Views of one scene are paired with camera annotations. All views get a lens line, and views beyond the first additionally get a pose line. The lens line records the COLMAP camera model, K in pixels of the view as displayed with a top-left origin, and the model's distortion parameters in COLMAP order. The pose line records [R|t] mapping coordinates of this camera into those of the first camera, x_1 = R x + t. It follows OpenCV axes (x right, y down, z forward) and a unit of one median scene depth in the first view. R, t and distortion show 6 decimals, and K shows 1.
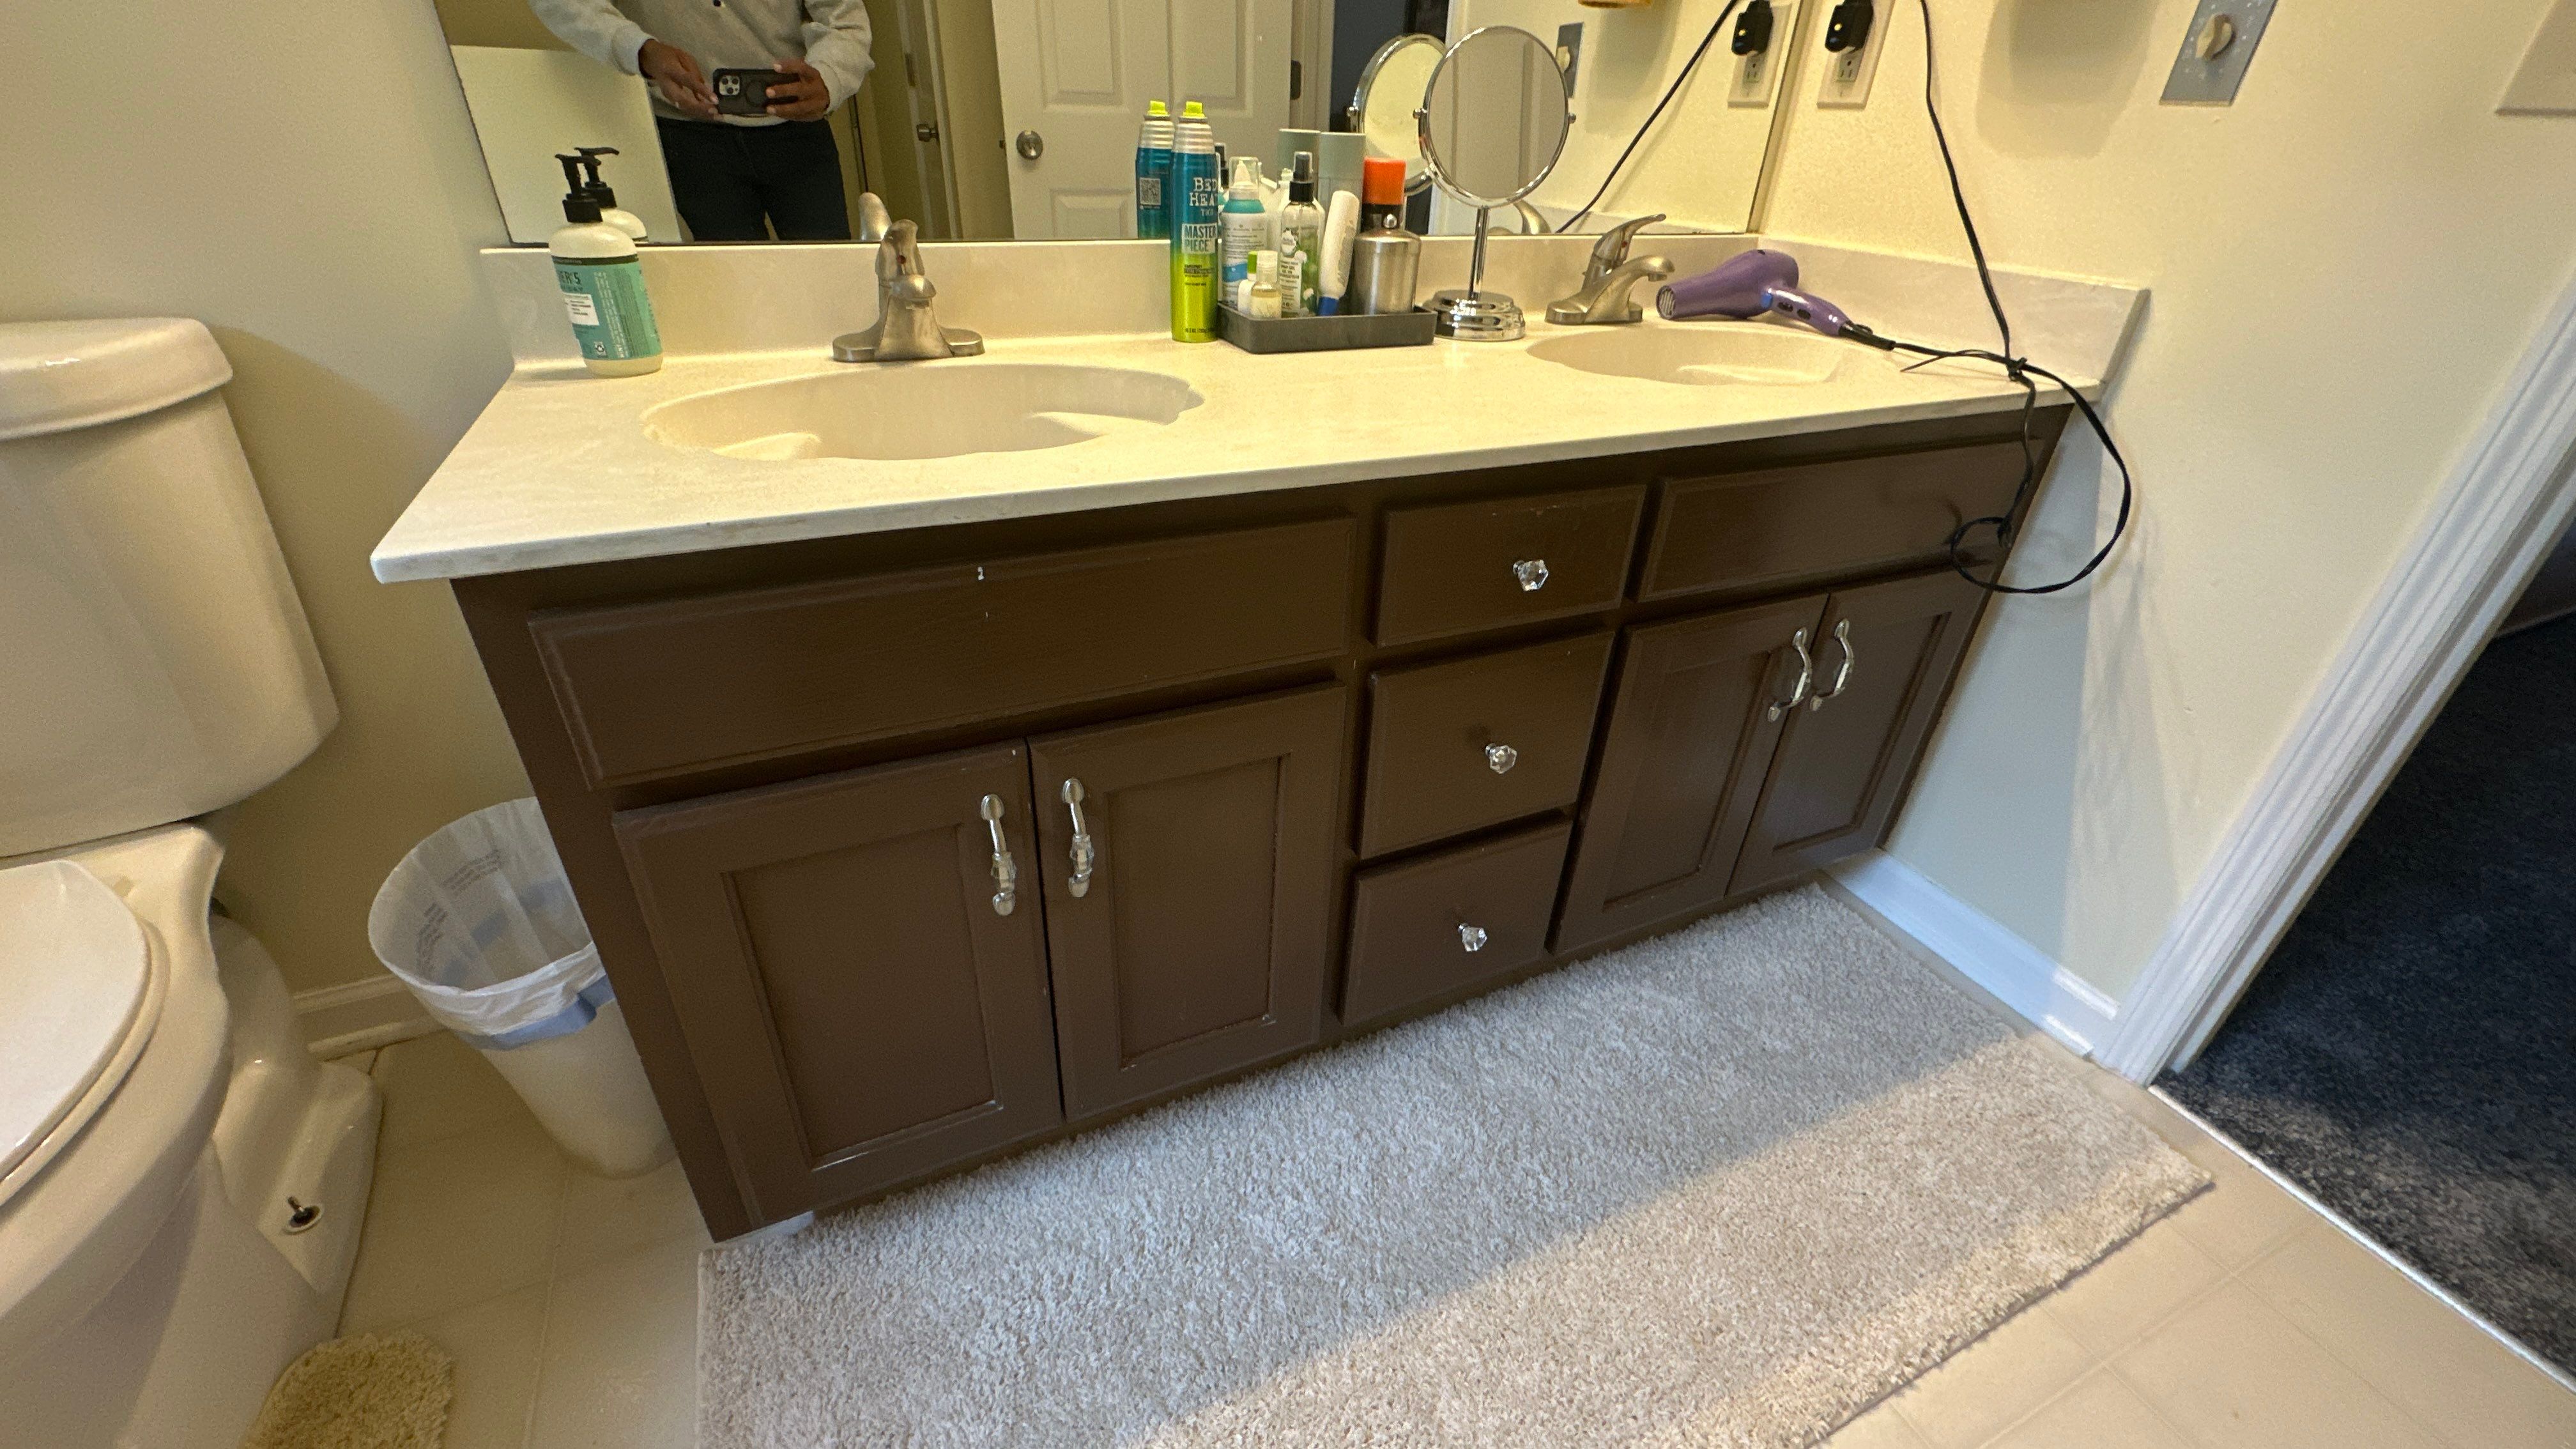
lens RADIAL K [[1018.7, 0, 1286.7], [0, 1018.7, 712.2], [0, 0, 1]] dist [-0.016567, 0.000085]
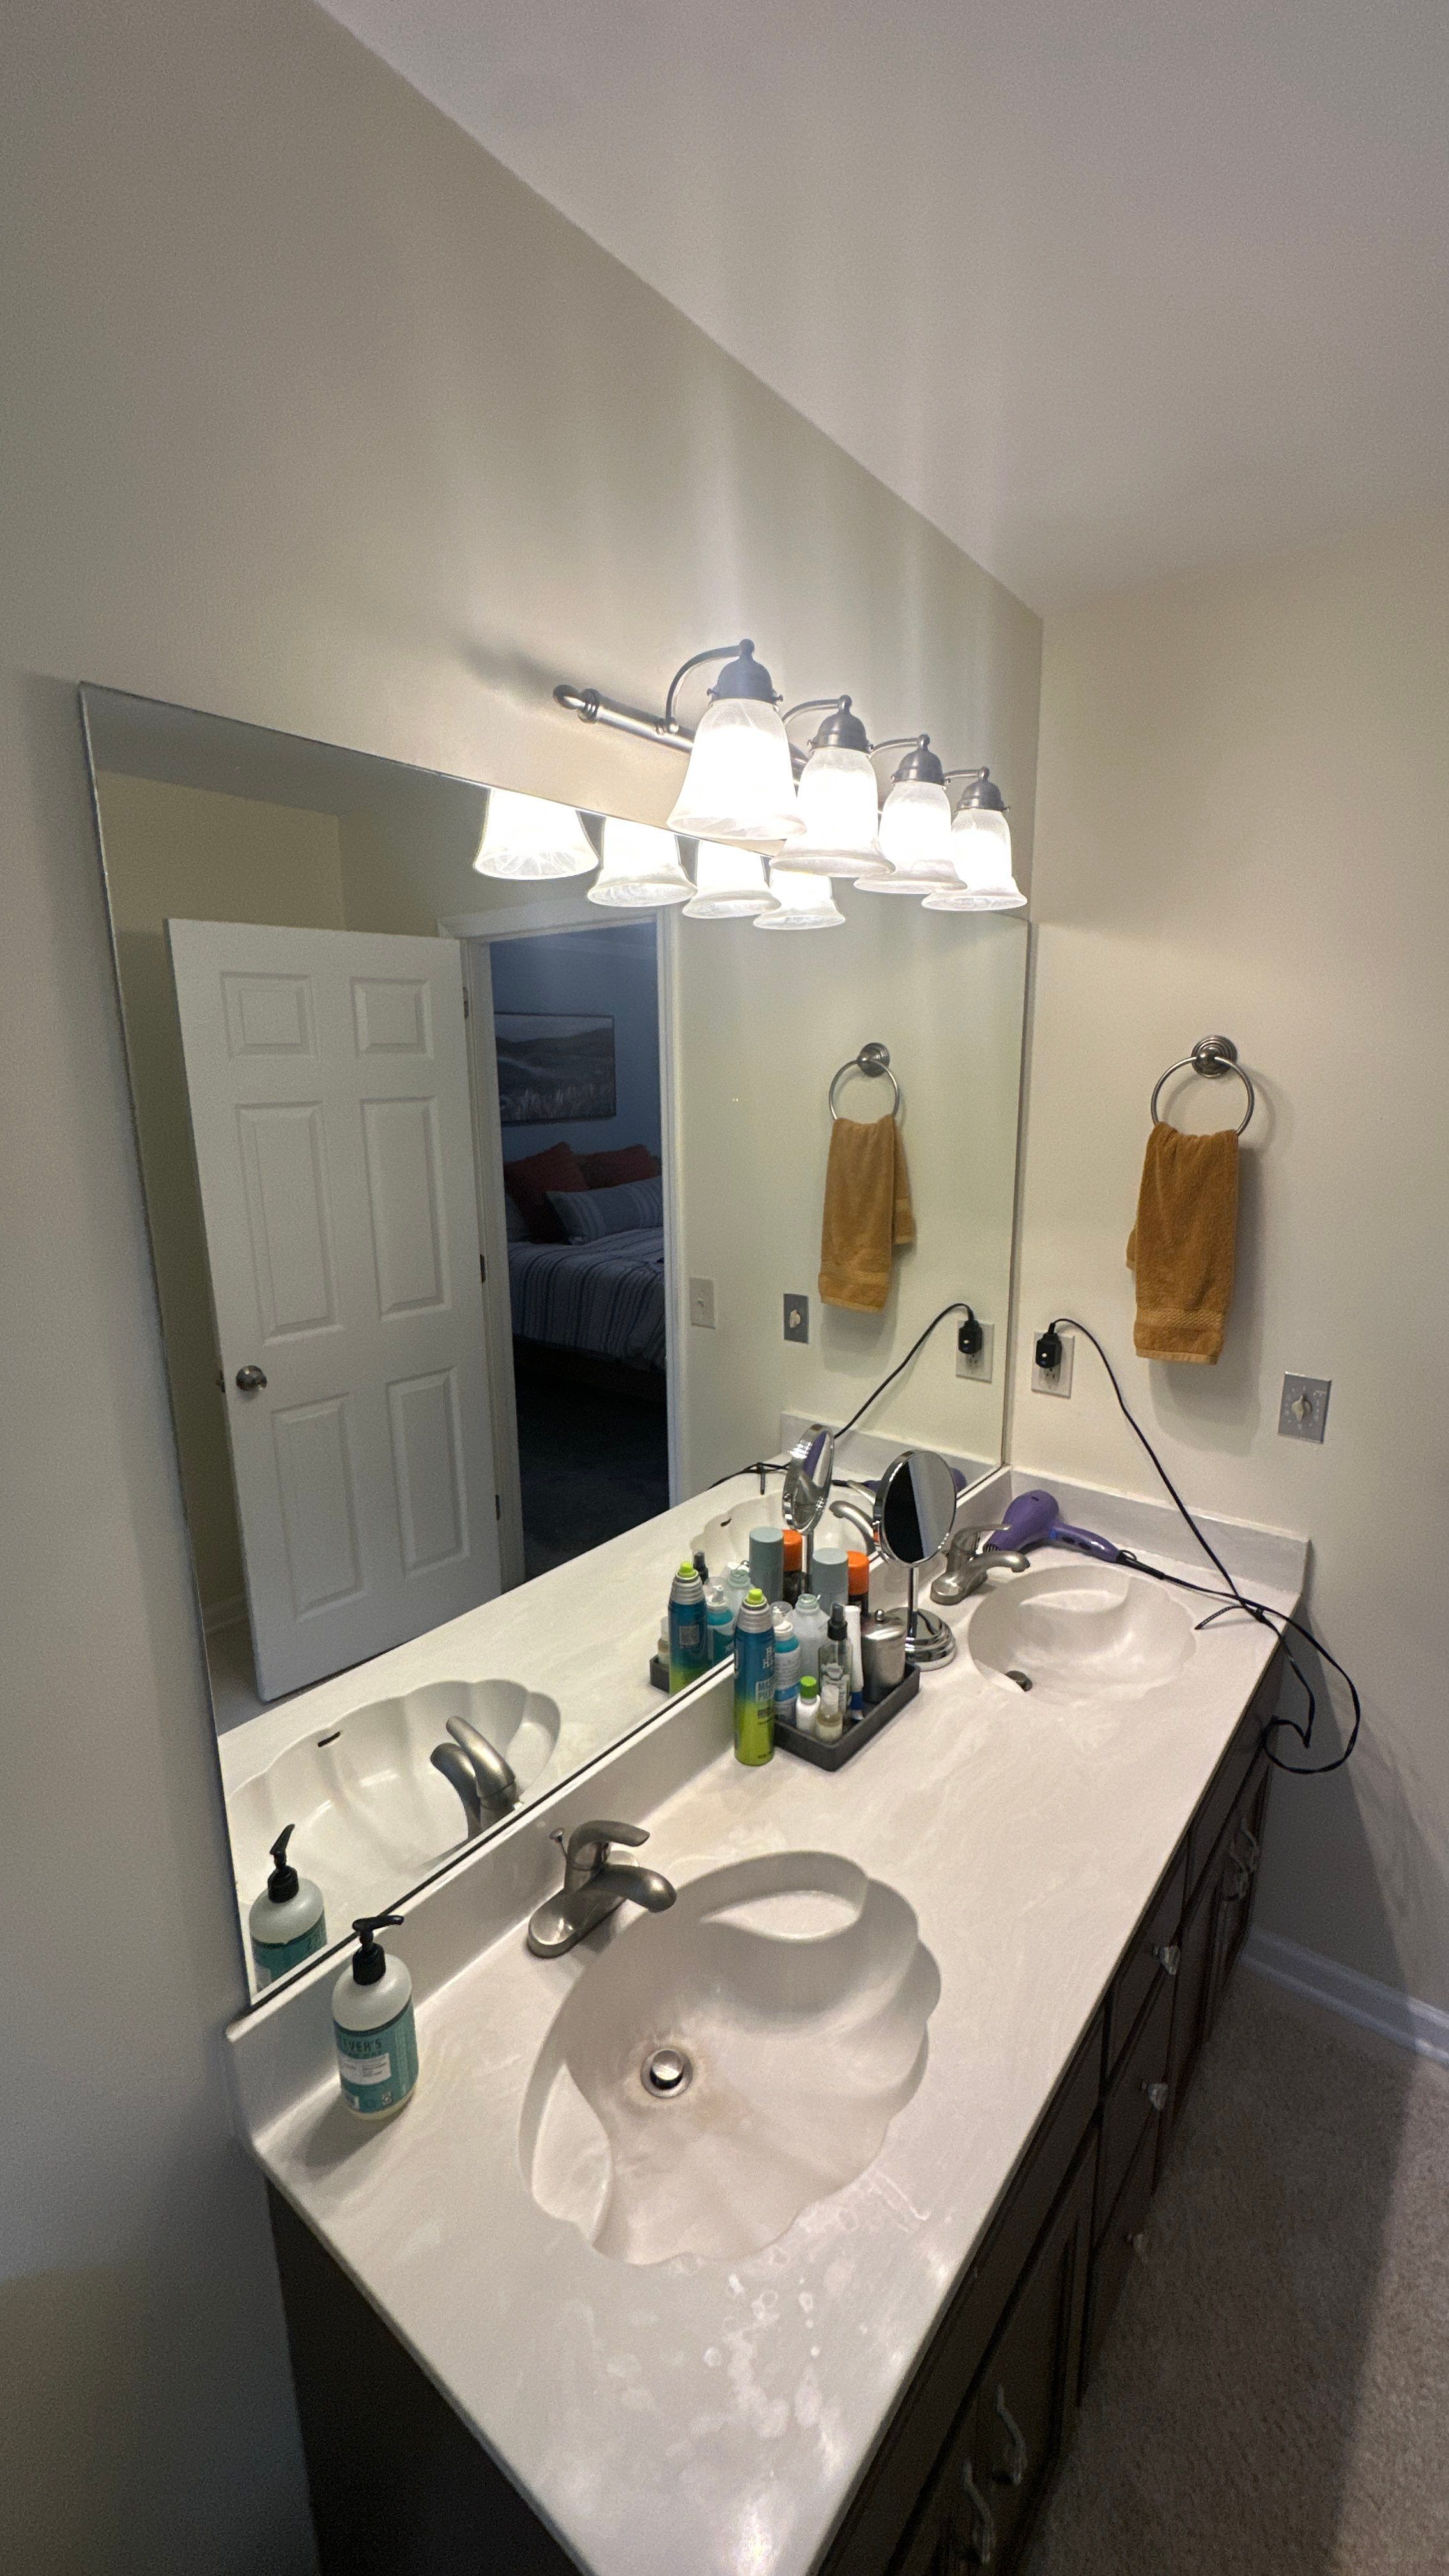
lens RADIAL K [[1026.7, 0, 724.5], [0, 1026.7, 1288.0], [0, 0, 1]] dist [0.000016, 0.000065]
pose [[0.891167, -0.138170, 0.432123, -0.512860], [0.261208, 0.935045, -0.239711, -0.545934], [-0.370934, 0.326497, 0.869372, -0.164896]]
